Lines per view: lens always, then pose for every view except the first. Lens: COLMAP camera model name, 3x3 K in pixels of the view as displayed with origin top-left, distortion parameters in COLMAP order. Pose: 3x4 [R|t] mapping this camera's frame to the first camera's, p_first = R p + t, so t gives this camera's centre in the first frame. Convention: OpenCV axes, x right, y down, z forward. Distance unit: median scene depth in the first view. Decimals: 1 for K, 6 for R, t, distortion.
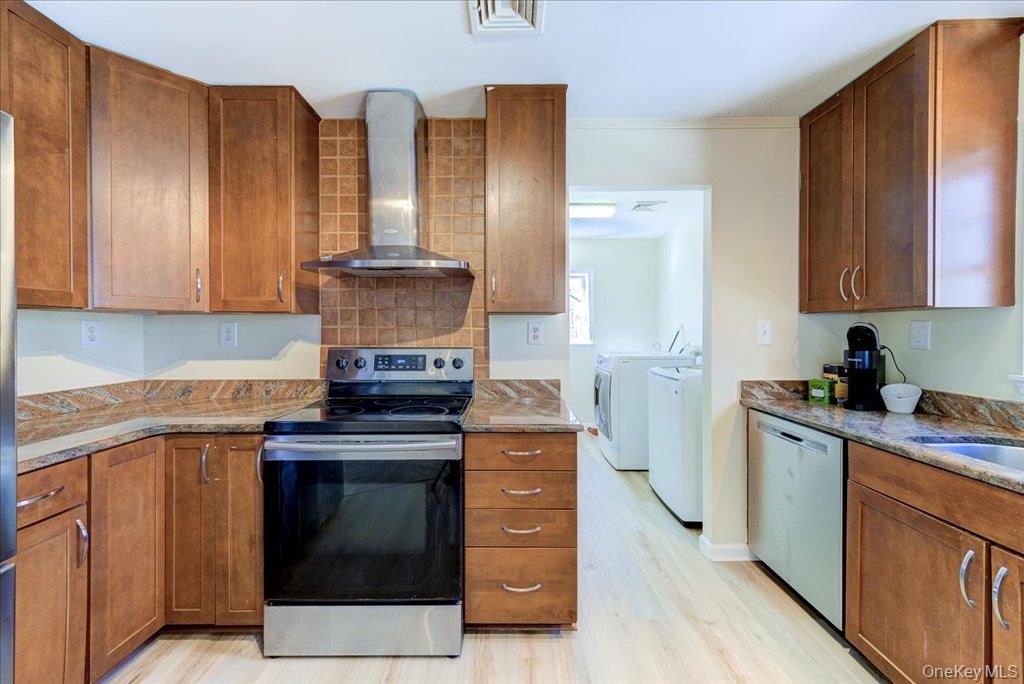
lens RADIAL K [[406.8, 0, 501.9], [0, 406.8, 332.7], [0, 0, 1]] dist [0.002021, -0.001288]
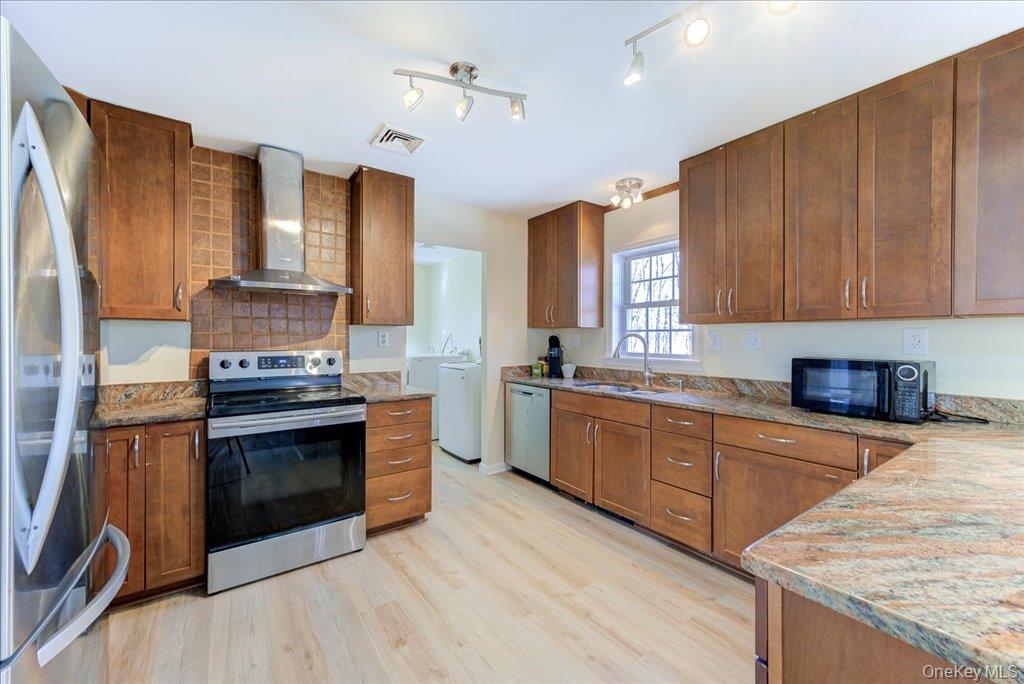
lens RADIAL K [[406.8, 0, 510.9], [0, 406.8, 337.7], [0, 0, 1]] dist [0.002021, -0.001288]
pose [[0.800952, 0.002727, 0.598723, -0.440629], [0.000245, 0.999988, -0.004882, 0.004522], [-0.598729, 0.004057, 0.800941, -0.428518]]
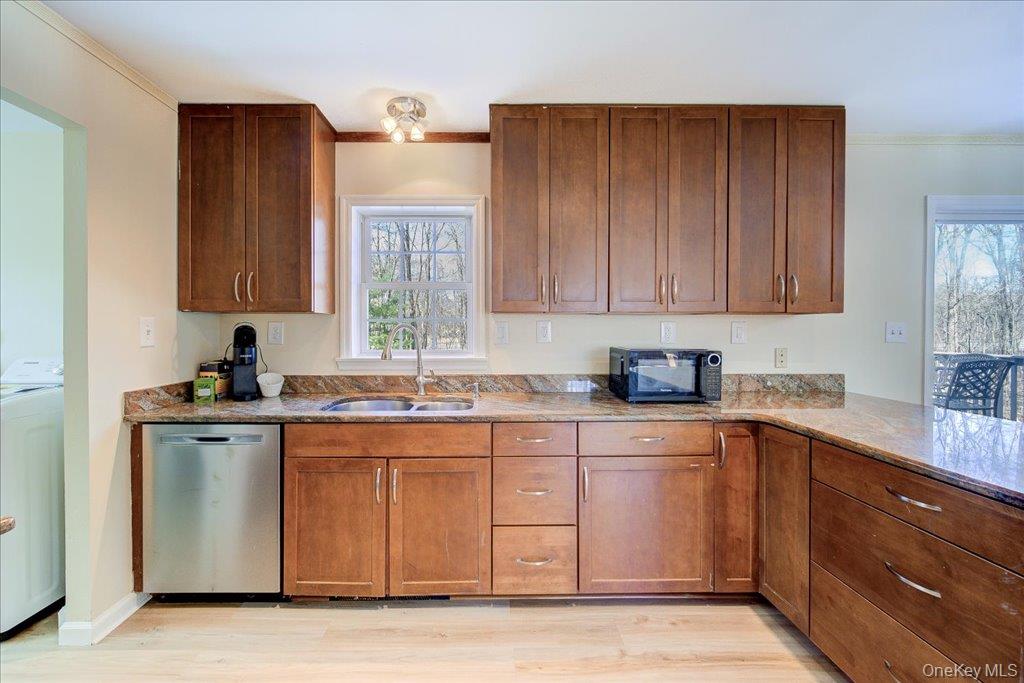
lens RADIAL K [[412.8, 0, 497.3], [0, 412.8, 330.4], [0, 0, 1]] dist [0.000147, -0.000706]
pose [[-0.023904, -0.003513, 0.999708, -0.259917], [0.004576, 0.999983, 0.003624, -0.003763], [-0.999704, 0.004662, -0.023888, 0.318312]]
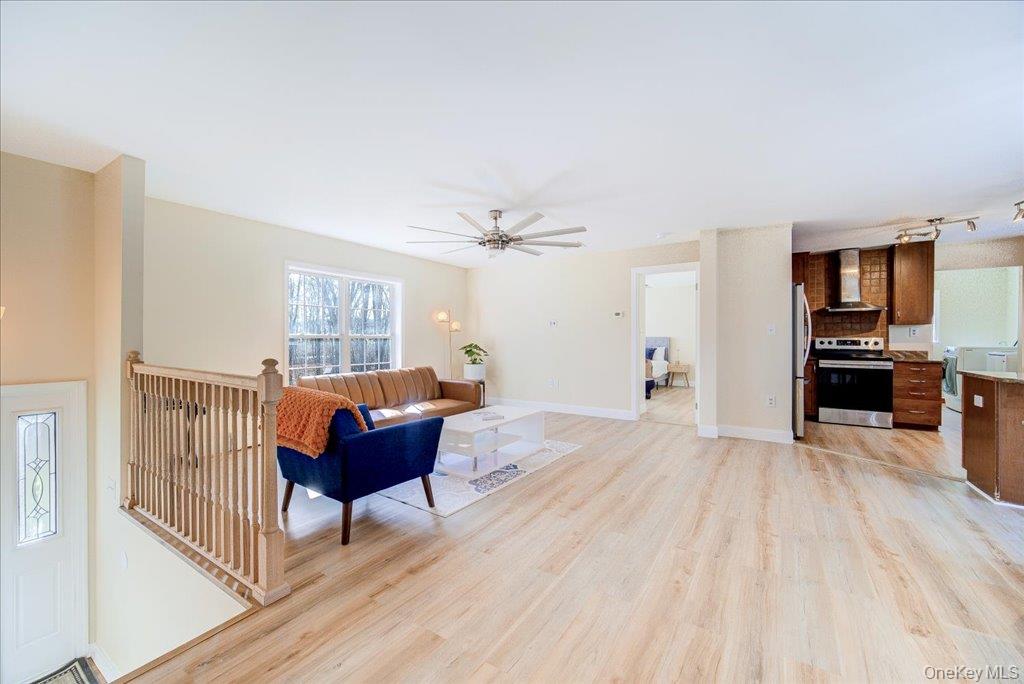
lens RADIAL K [[406.8, 0, 503.4], [0, 406.8, 337.5], [0, 0, 1]] dist [0.002021, -0.001288]
pose [[0.835991, 0.002201, -0.548739, -0.704548], [-0.005863, 0.999971, -0.004921, 0.066533], [0.548712, 0.007332, 0.835979, -2.663966]]
